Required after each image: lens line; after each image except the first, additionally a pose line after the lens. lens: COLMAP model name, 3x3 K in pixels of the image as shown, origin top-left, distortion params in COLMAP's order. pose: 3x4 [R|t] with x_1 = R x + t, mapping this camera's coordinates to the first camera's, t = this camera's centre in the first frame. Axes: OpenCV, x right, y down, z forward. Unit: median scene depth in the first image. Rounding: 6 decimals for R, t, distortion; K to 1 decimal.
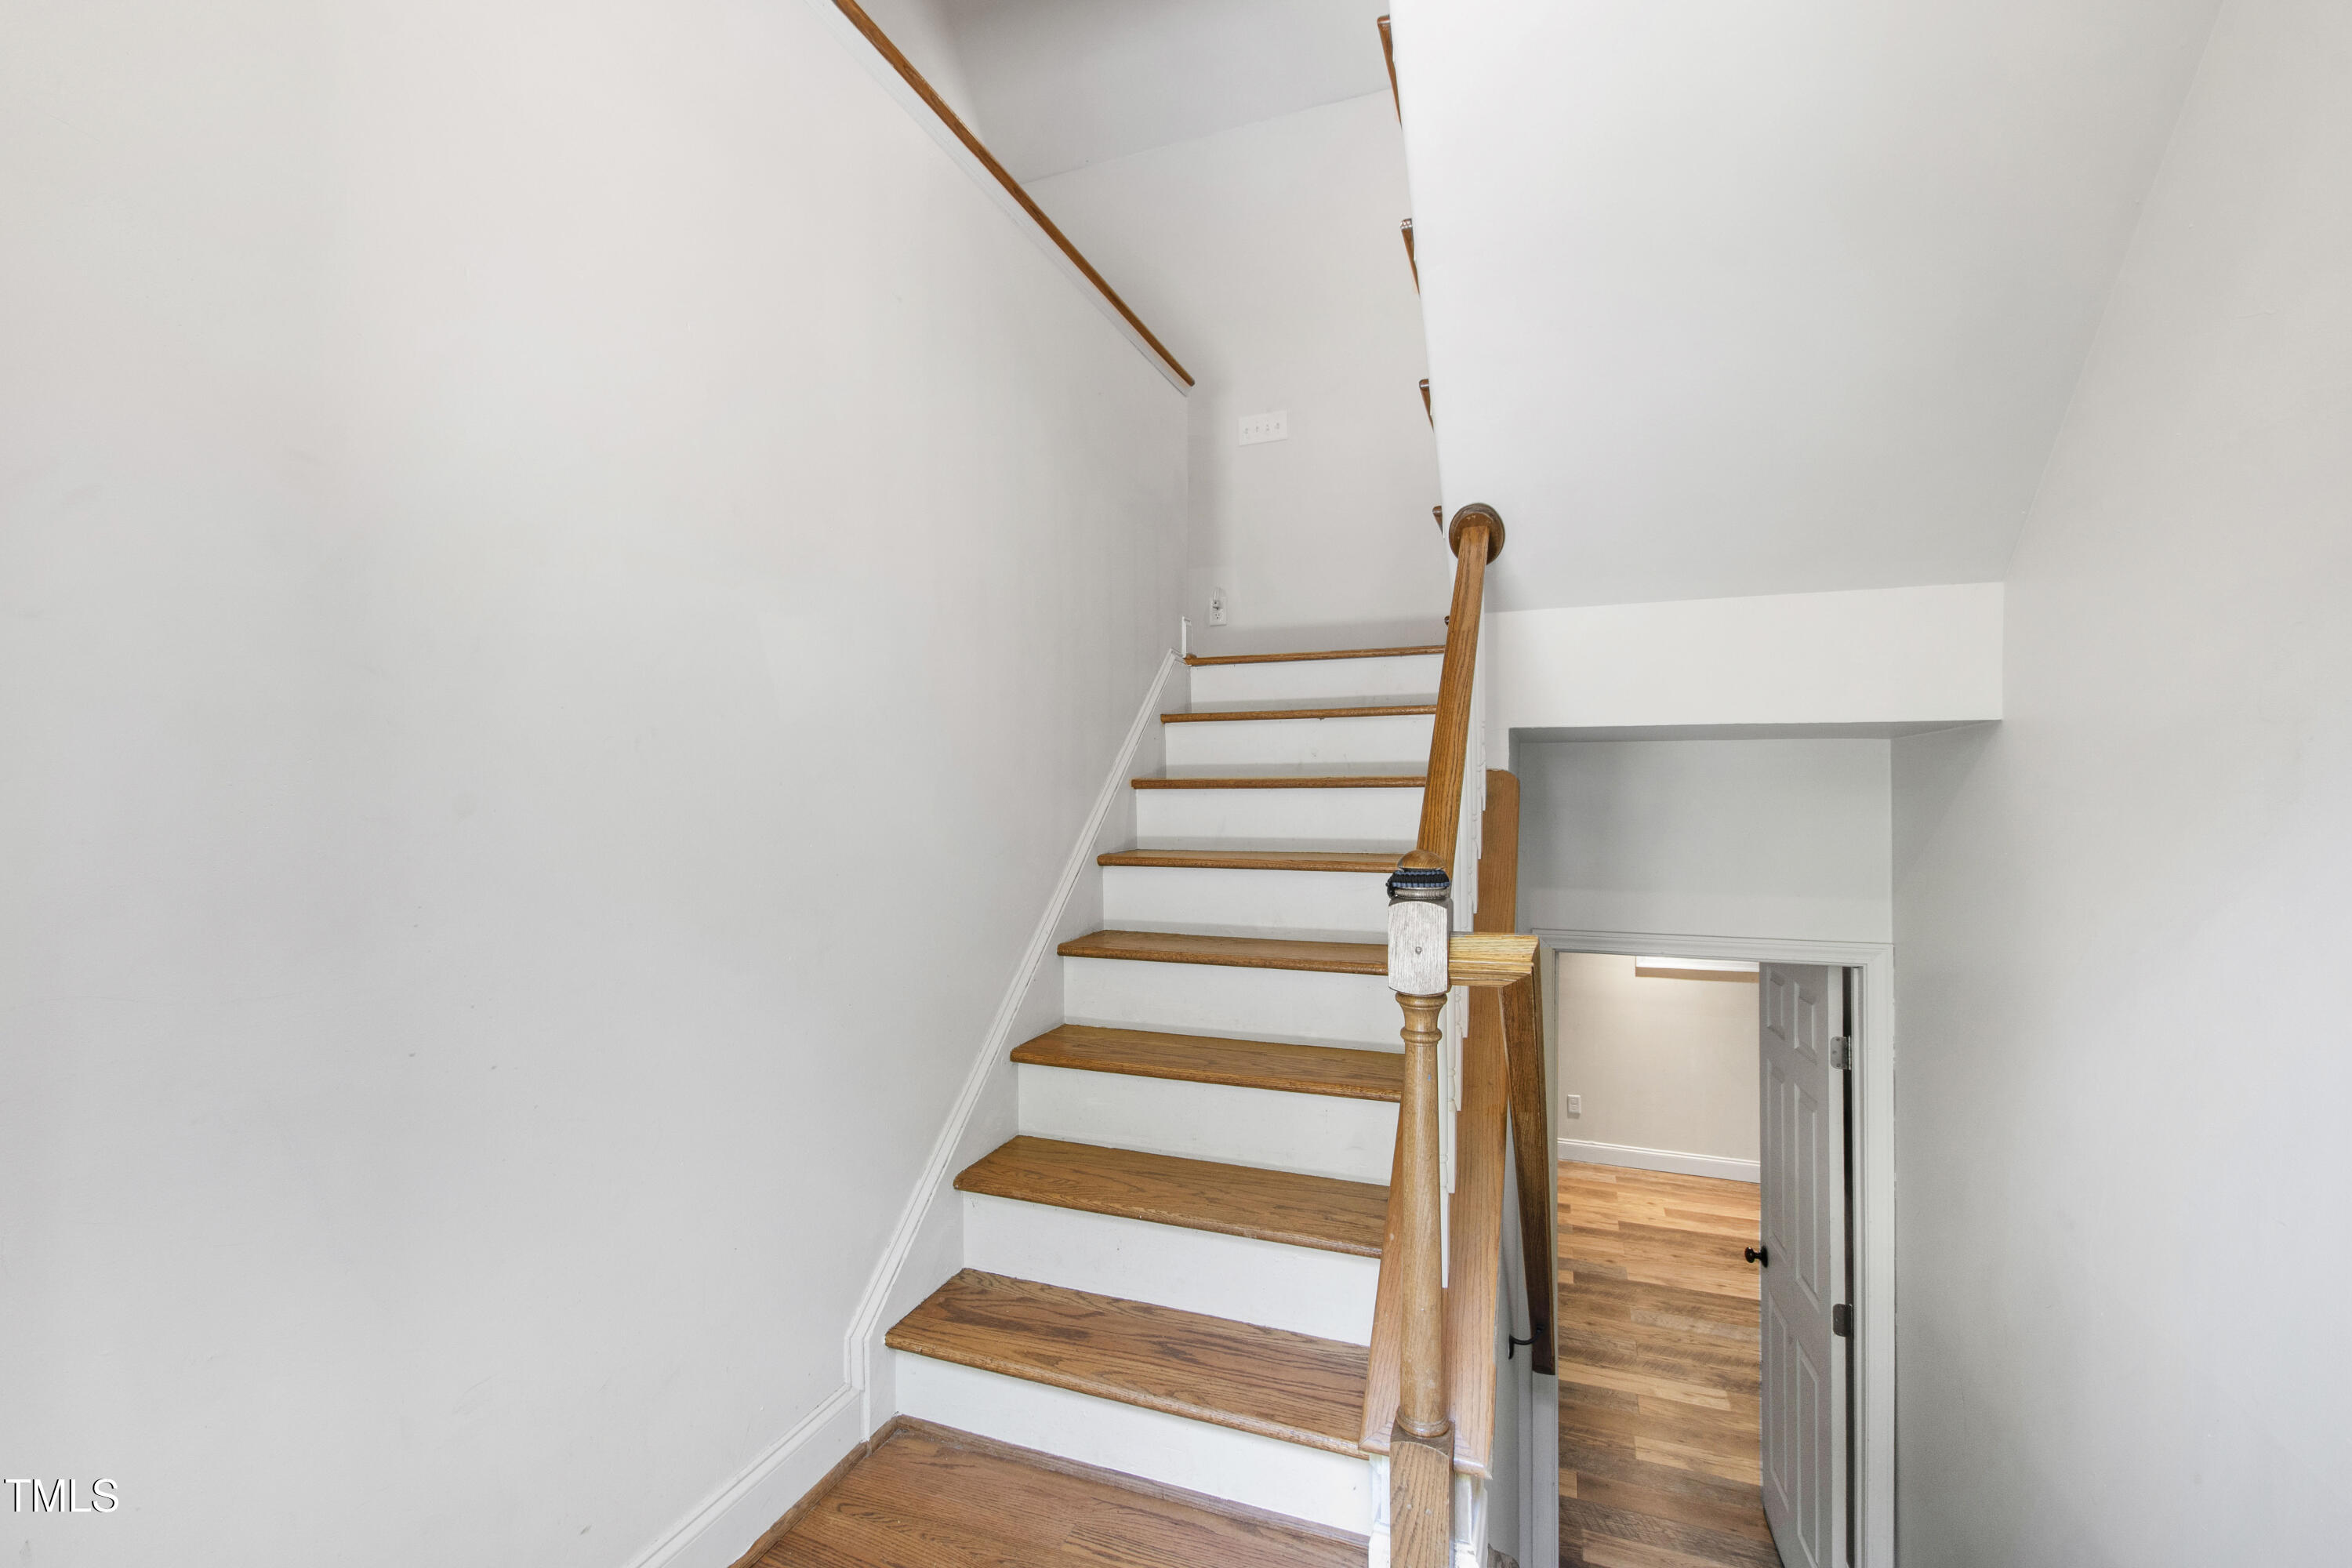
lens RADIAL K [[1023.6, 0, 1171.6], [0, 1023.6, 783.8], [0, 0, 1]] dist [0.009031, -0.000255]
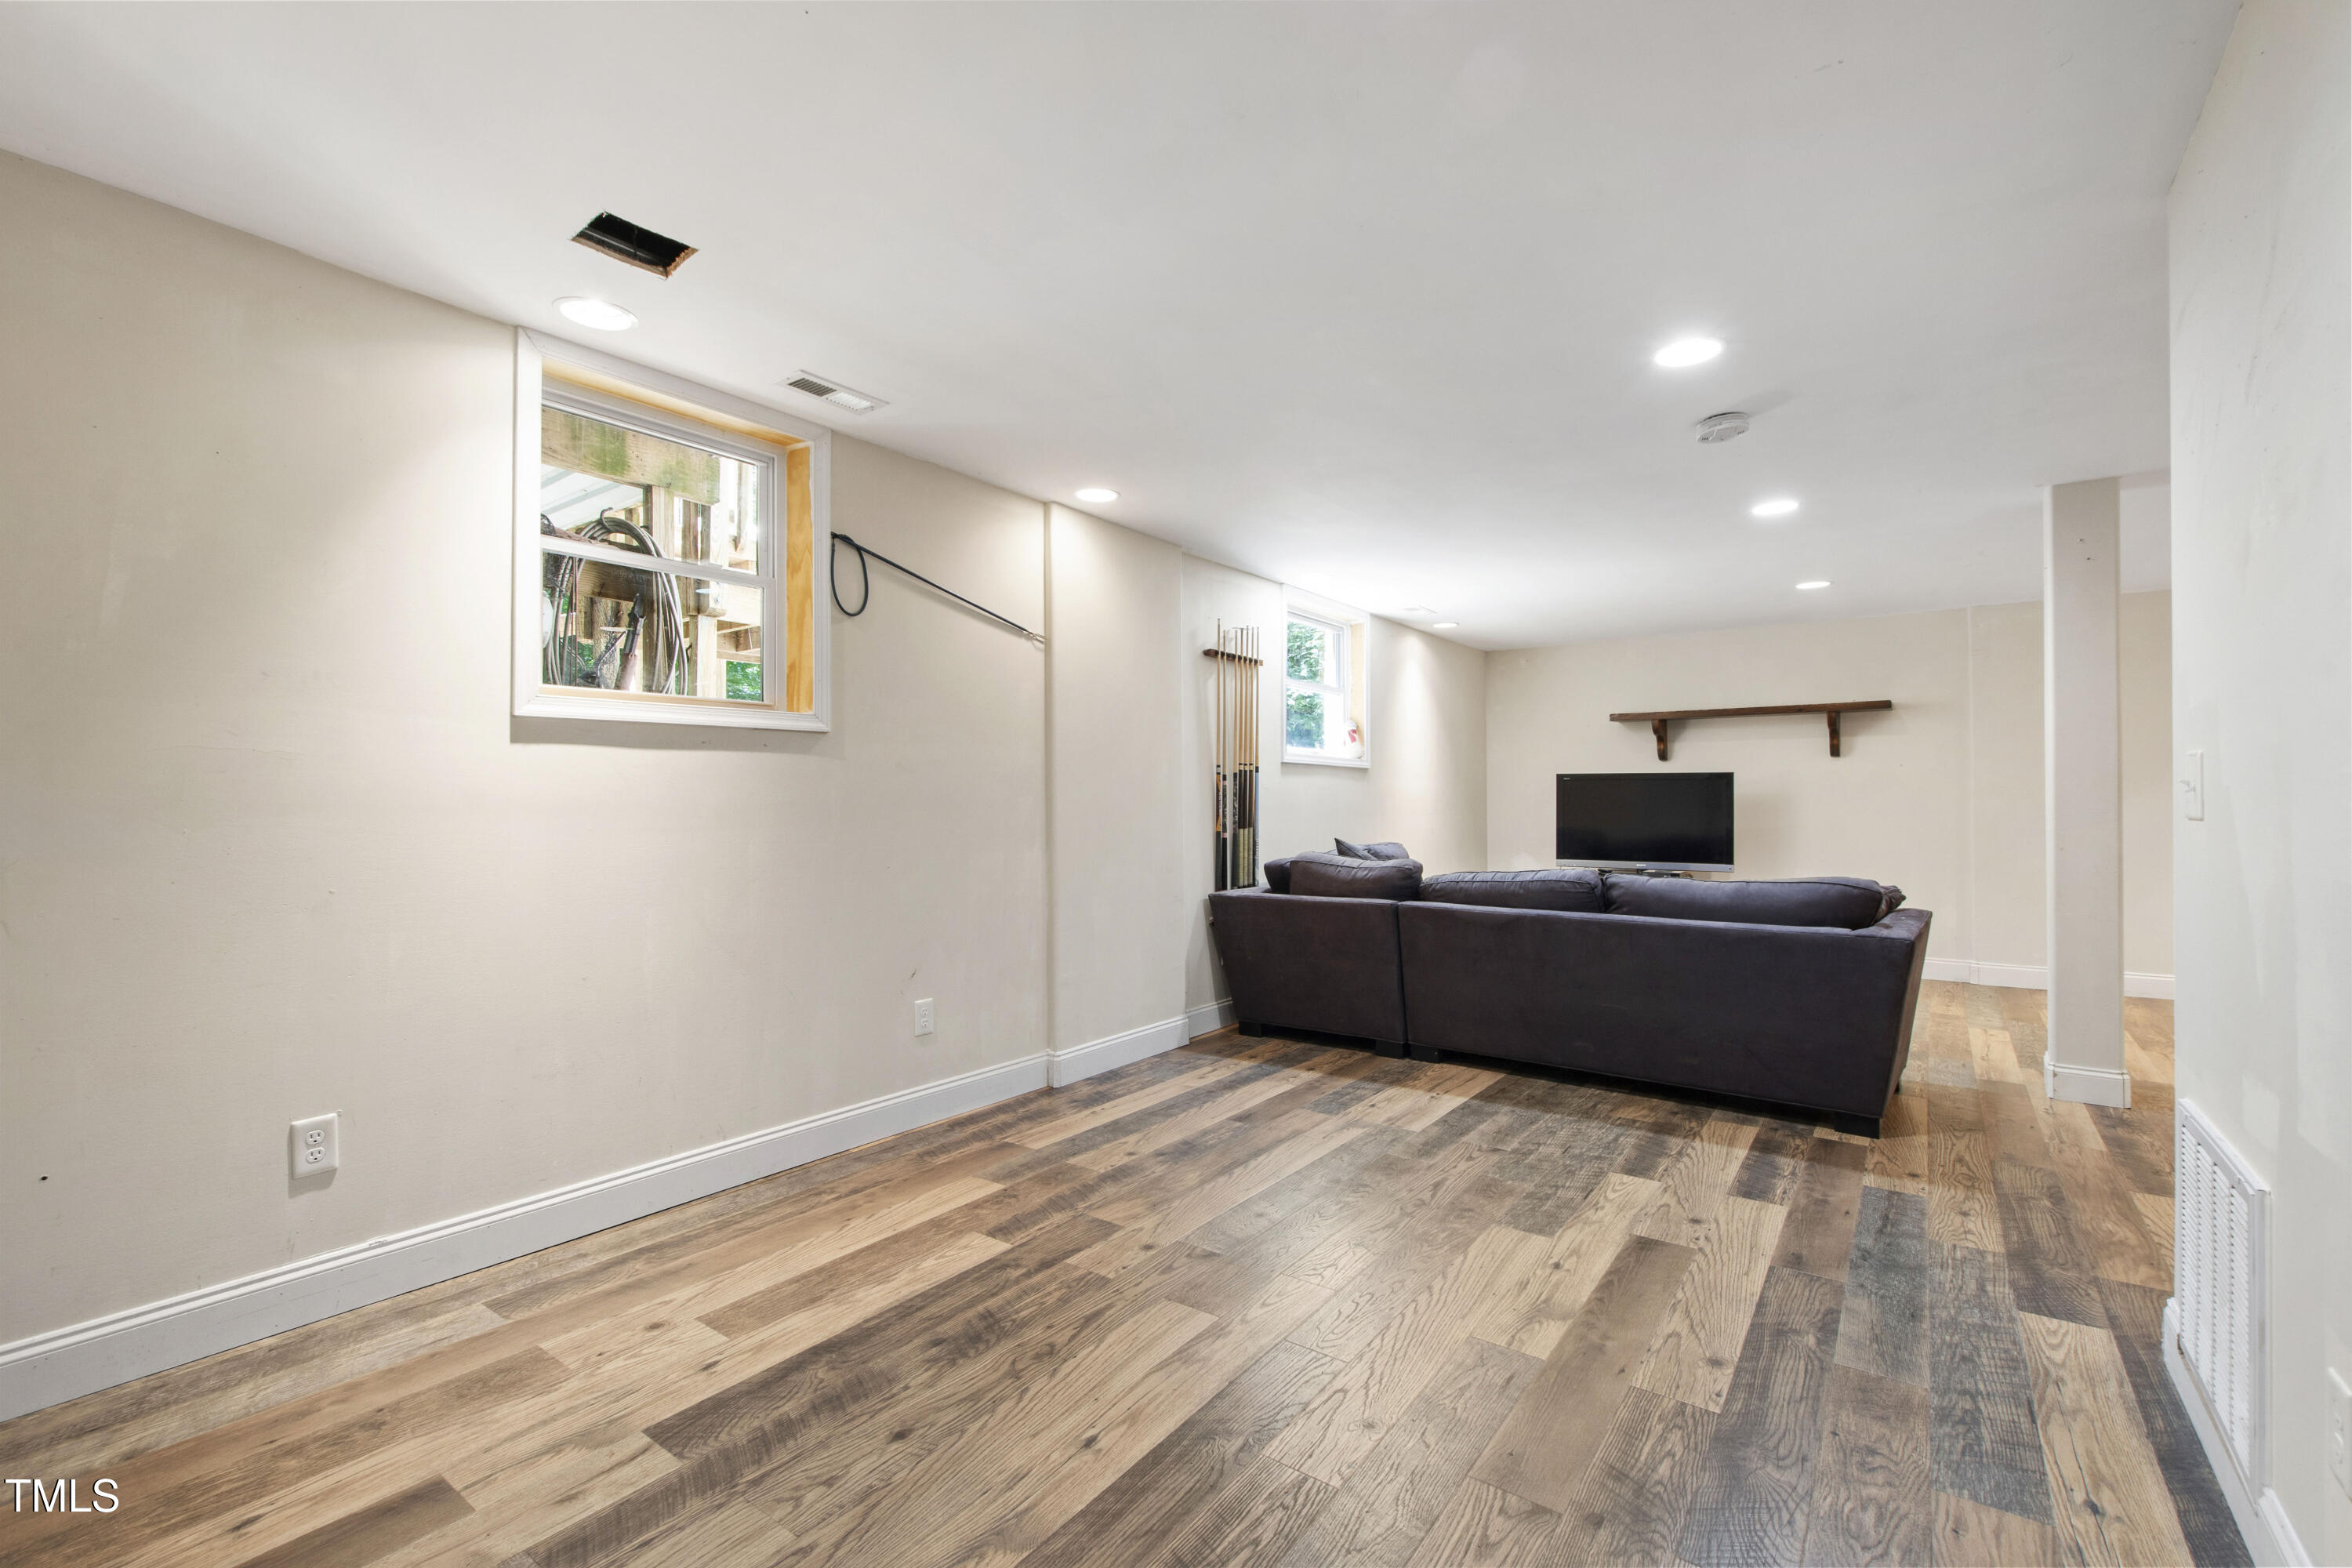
lens RADIAL K [[1023.6, 0, 1171.0], [0, 1023.6, 792.3], [0, 0, 1]] dist [0.009031, -0.000255]
pose [[0.280463, 0.006391, 0.959844, 0.182112], [-0.001342, 0.999979, -0.006266, 0.233637], [-0.959864, 0.000470, 0.280466, 0.748866]]
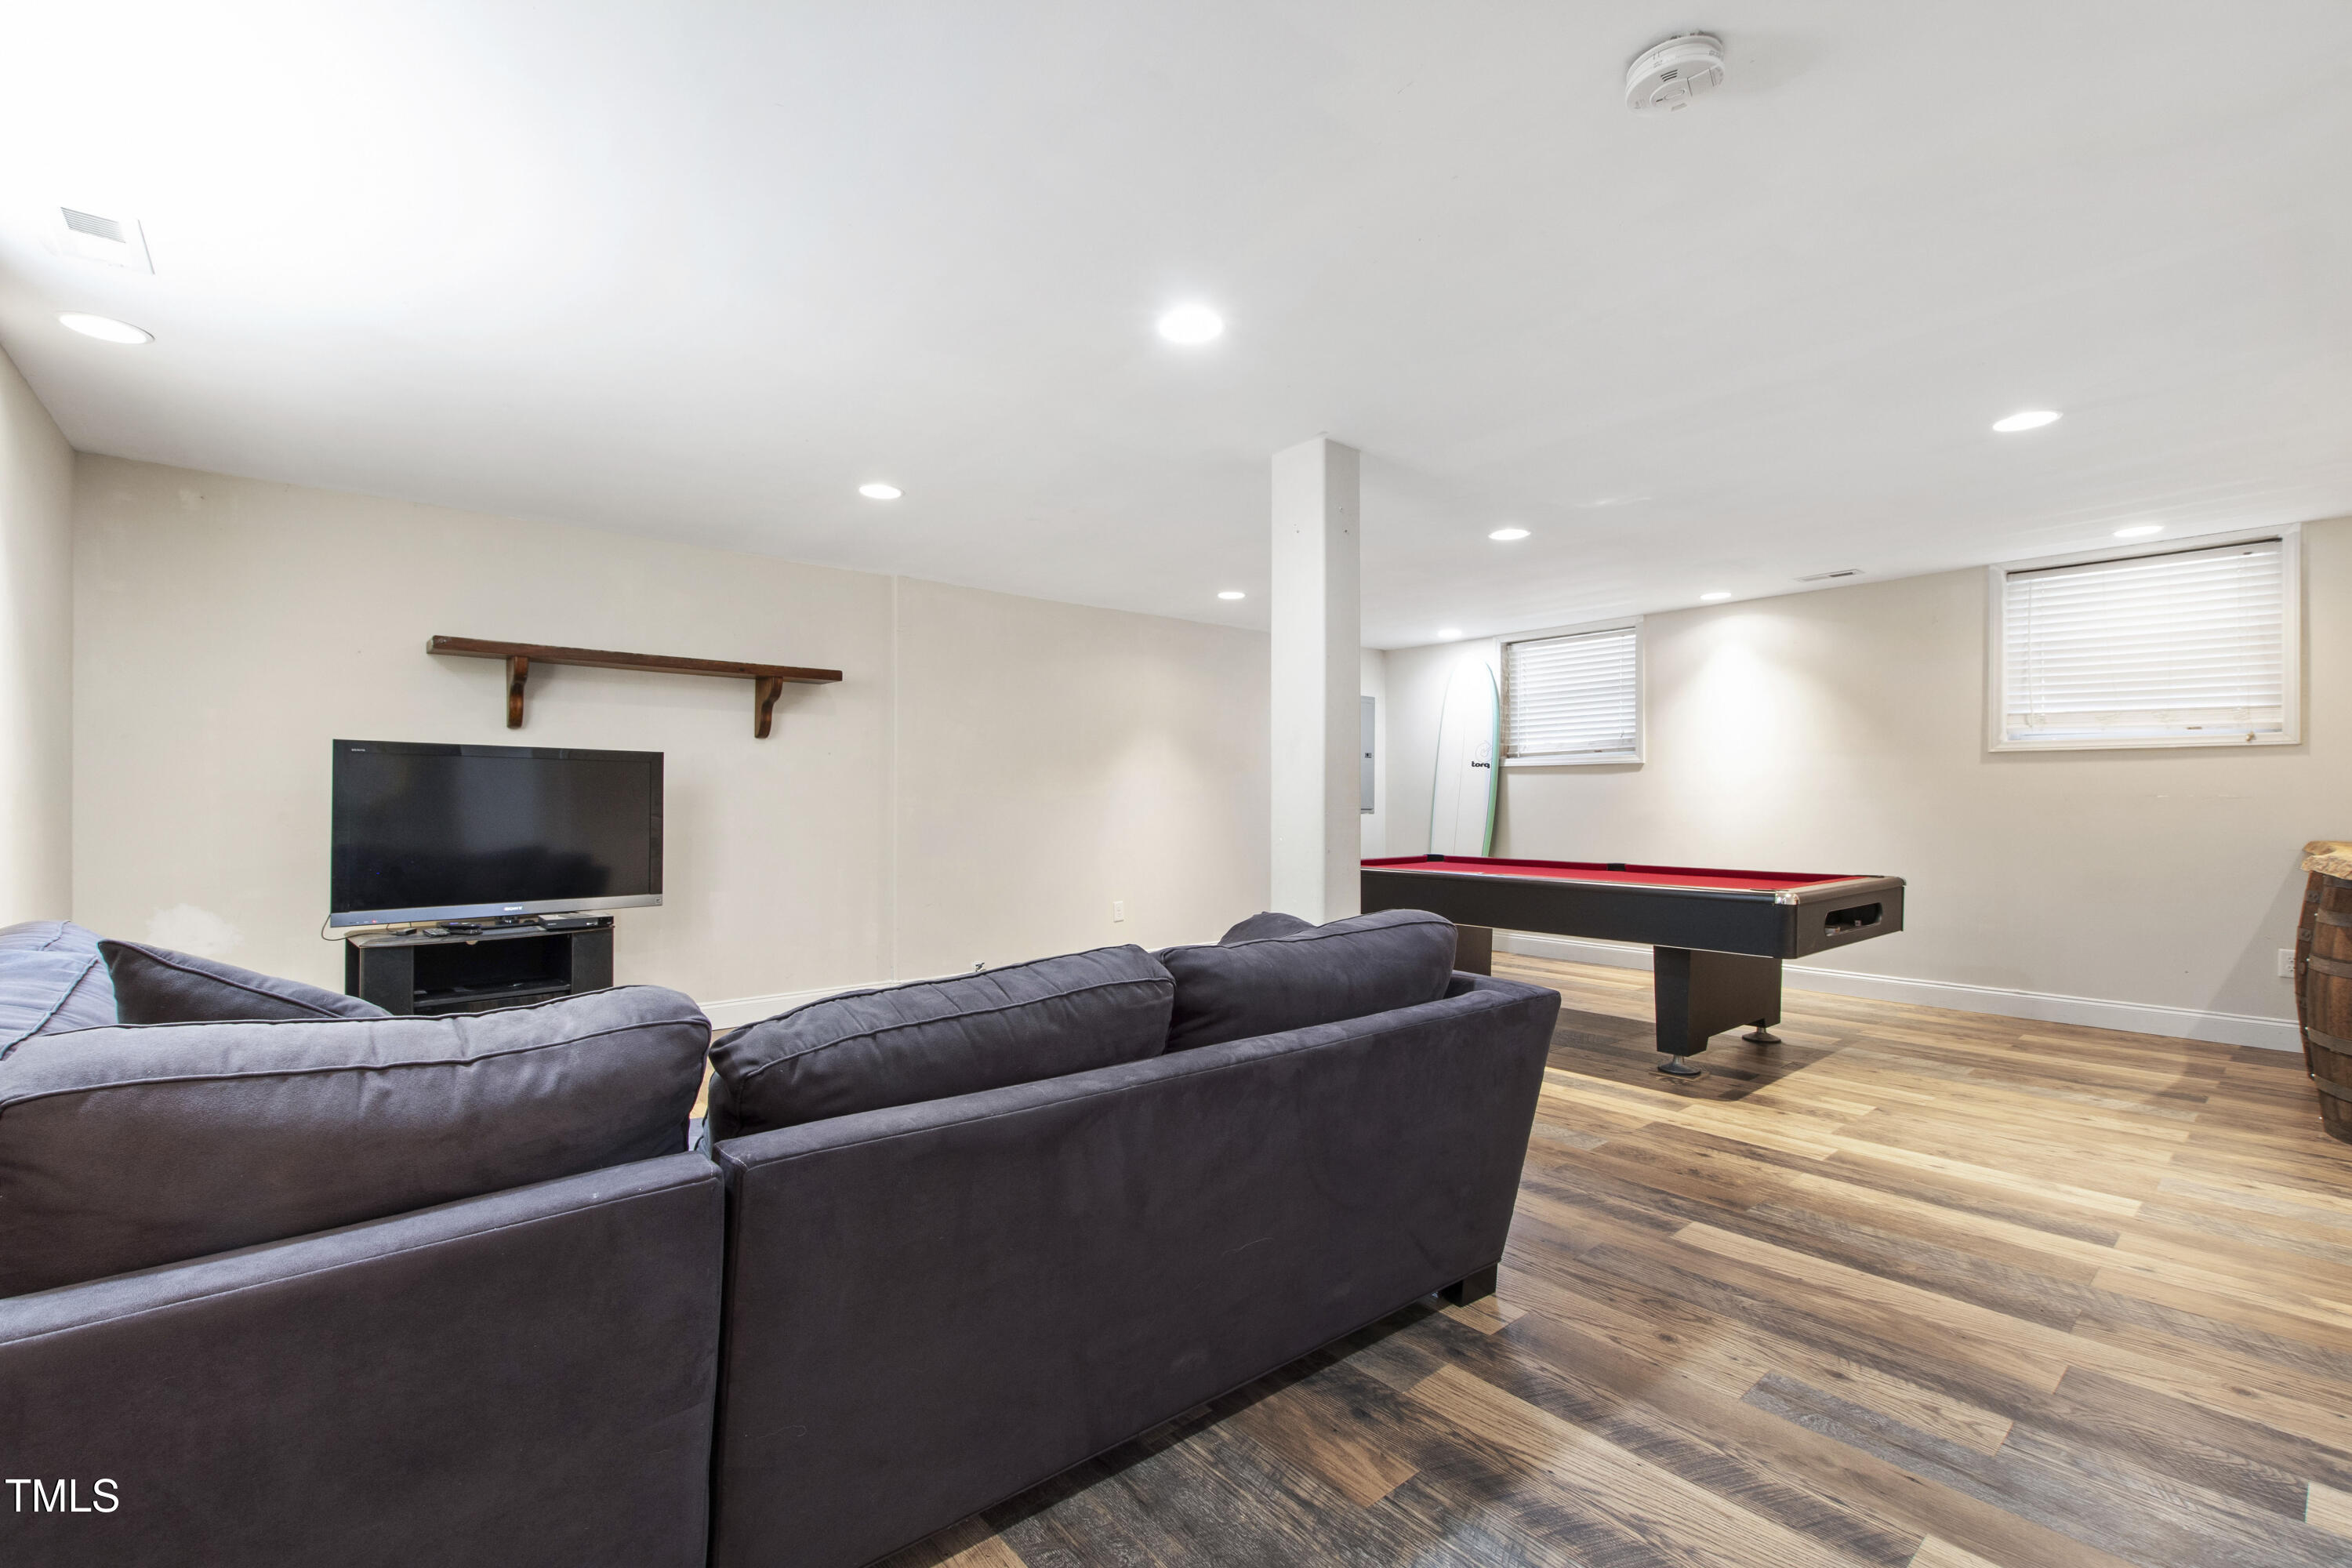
lens RADIAL K [[1023.6, 0, 1170.7], [0, 1023.6, 792.7], [0, 0, 1]] dist [0.009031, -0.000255]
pose [[-0.872250, -0.000410, 0.489060, 0.742626], [-0.004790, 0.999959, -0.007705, 0.236727], [-0.489036, -0.009064, -0.872216, 0.927512]]
